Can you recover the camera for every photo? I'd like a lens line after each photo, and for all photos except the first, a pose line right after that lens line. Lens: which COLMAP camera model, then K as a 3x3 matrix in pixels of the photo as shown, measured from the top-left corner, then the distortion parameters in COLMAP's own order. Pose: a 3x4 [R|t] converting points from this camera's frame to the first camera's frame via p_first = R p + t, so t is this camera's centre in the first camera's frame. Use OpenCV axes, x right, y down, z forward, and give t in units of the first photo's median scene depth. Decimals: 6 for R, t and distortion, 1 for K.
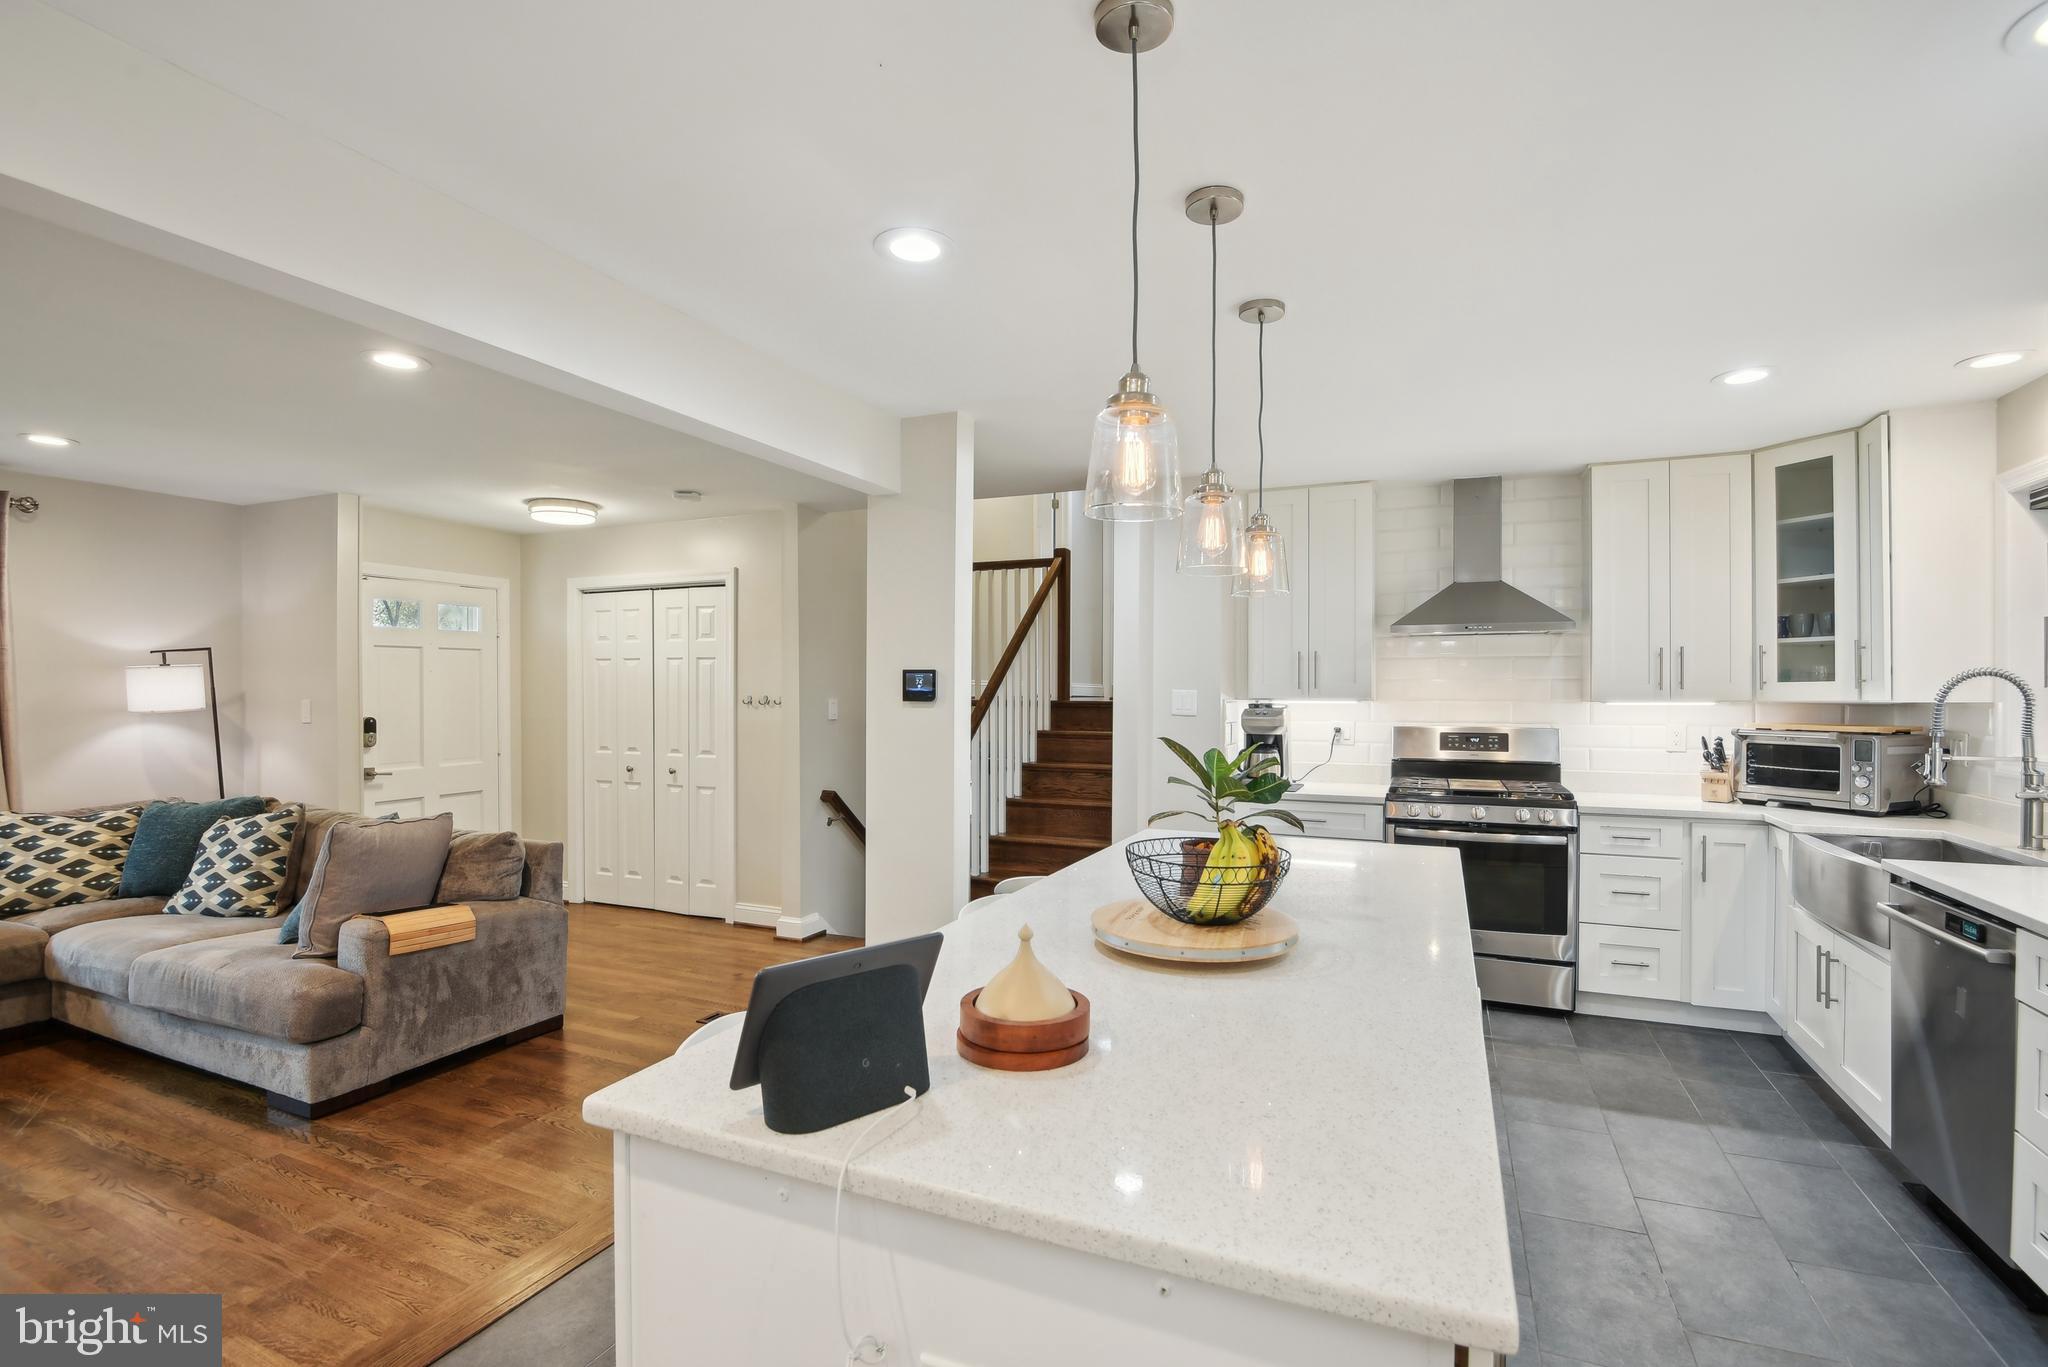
lens RADIAL K [[953.1, 0, 1016.2], [0, 953.1, 689.8], [0, 0, 1]] dist [-0.013627, -0.006346]
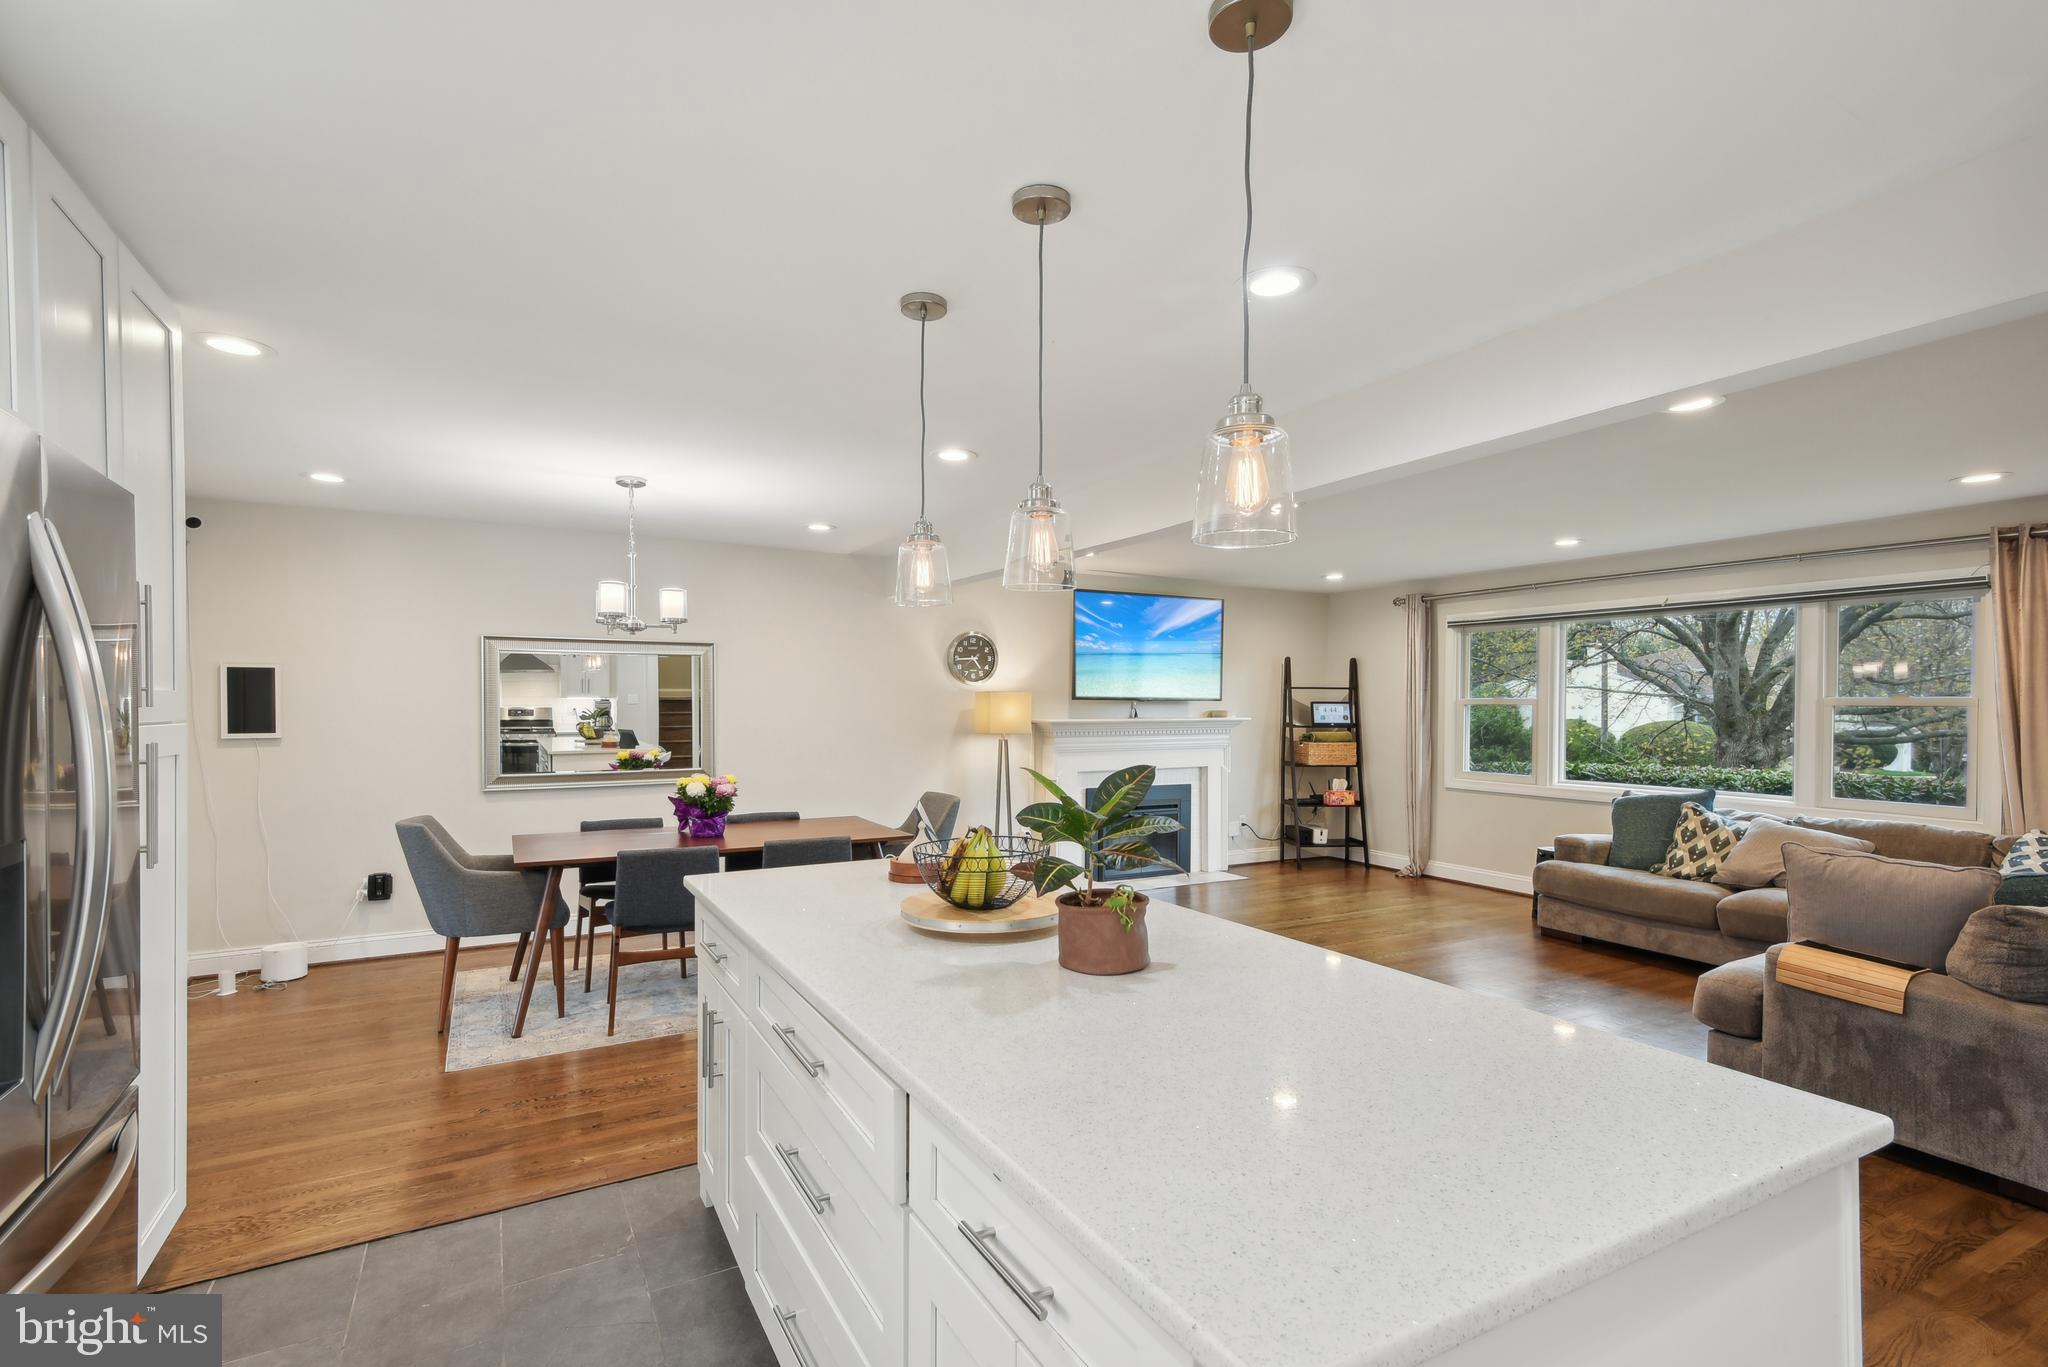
lens RADIAL K [[953.1, 0, 1020.3], [0, 953.1, 702.2], [0, 0, 1]] dist [-0.013627, -0.006346]
pose [[-0.612331, -0.006021, -0.790579, 0.476909], [-0.005179, 0.999980, -0.003604, -0.001957], [0.790585, 0.001887, -0.612350, 0.780327]]
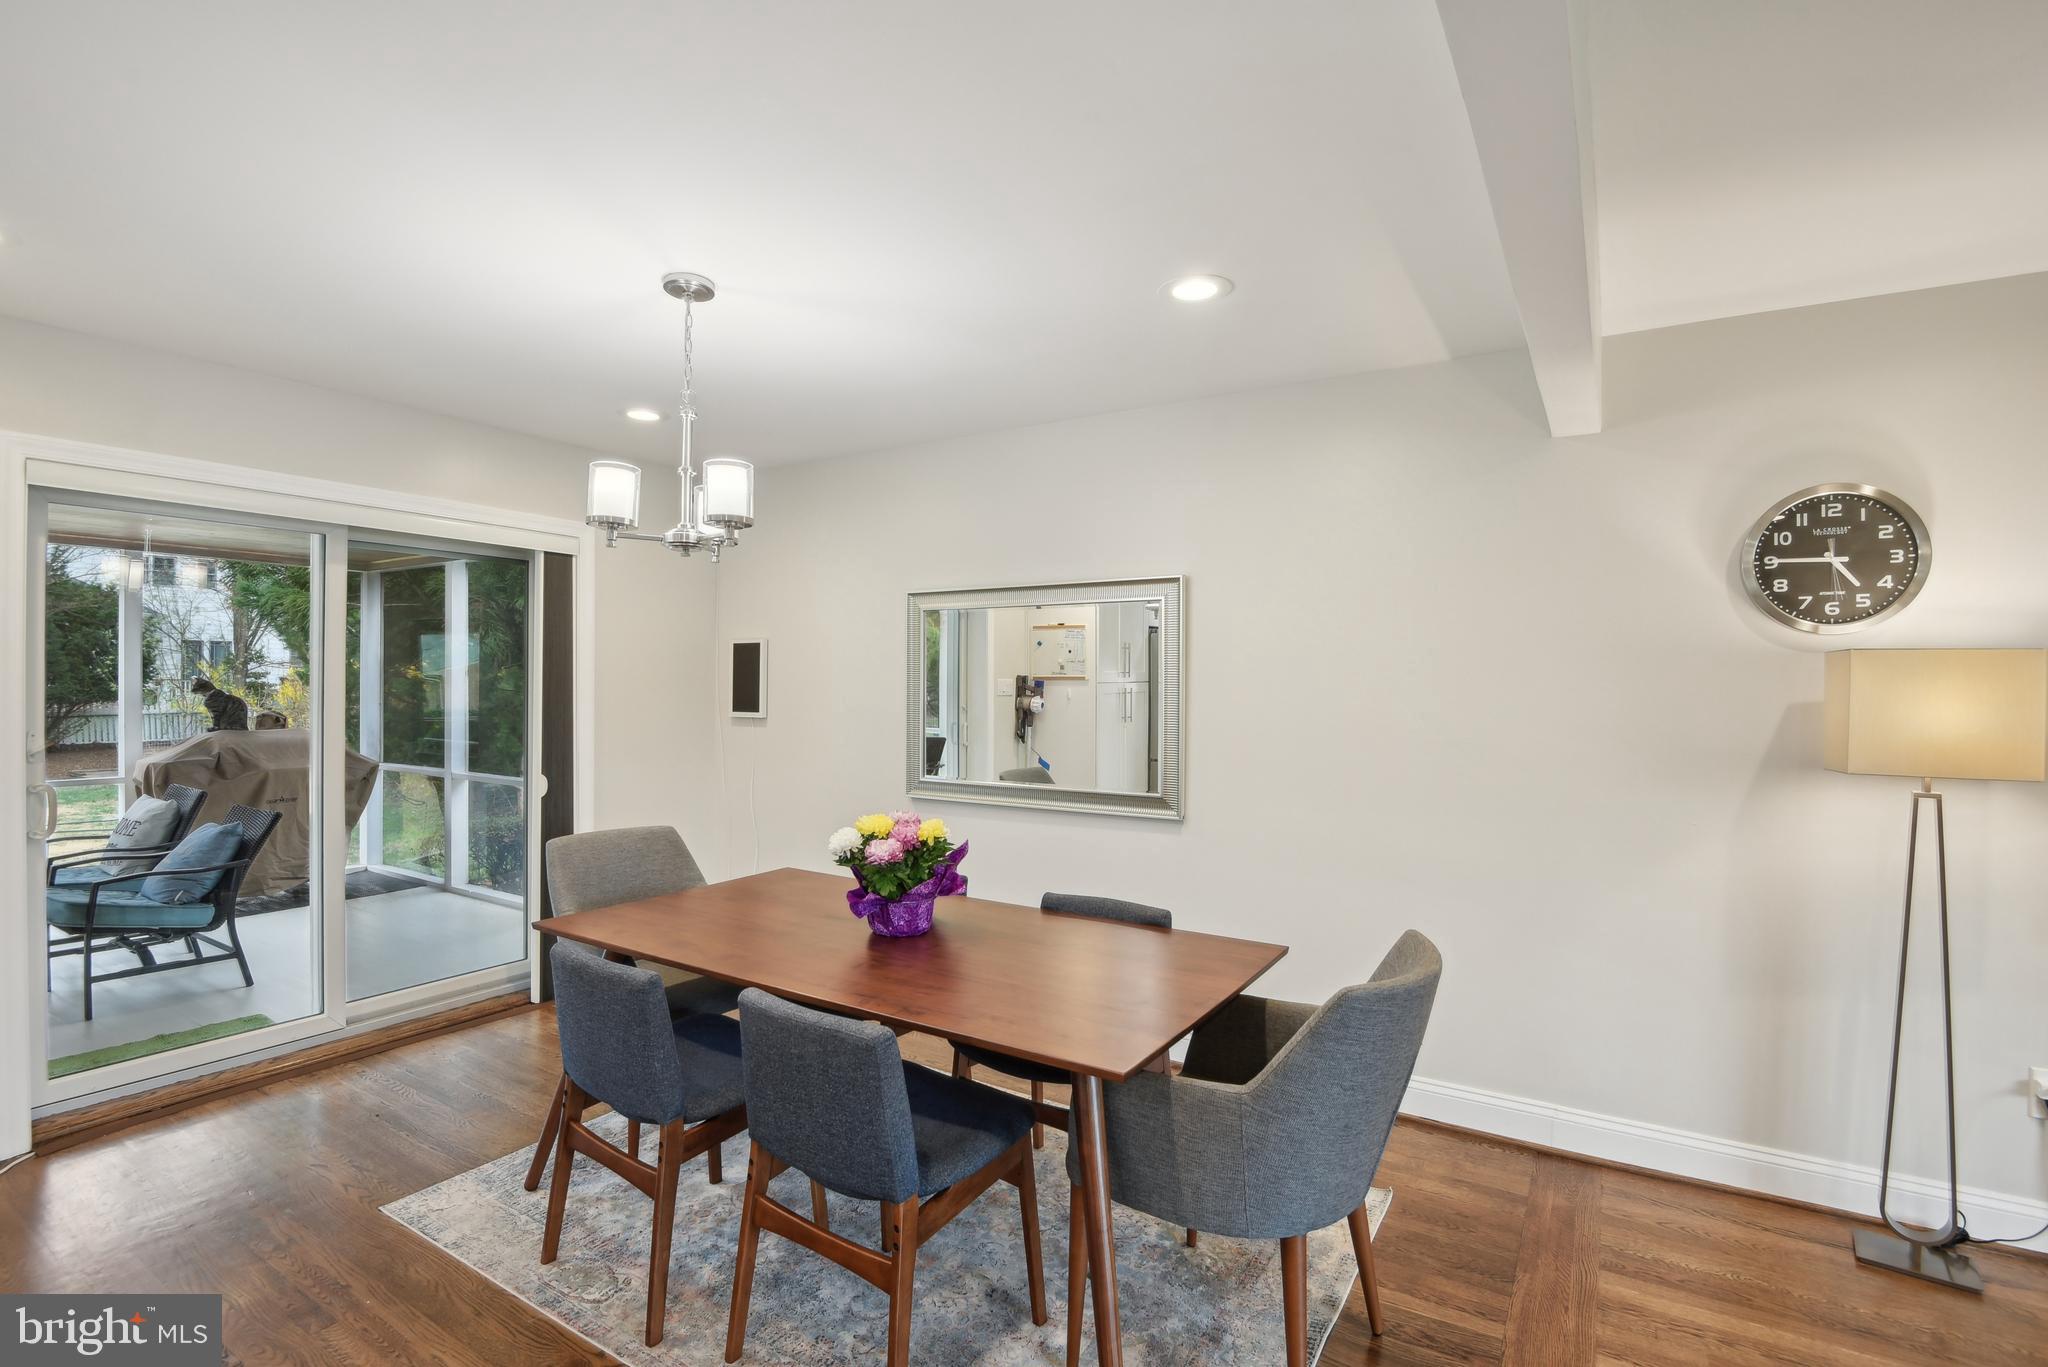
lens RADIAL K [[953.1, 0, 1027.7], [0, 953.1, 685.3], [0, 0, 1]] dist [-0.013627, -0.006346]
pose [[-0.989064, -0.010435, 0.147117, -0.404788], [-0.010199, 0.999945, 0.002361, -0.000584], [-0.147133, 0.000835, -0.989116, 0.341518]]
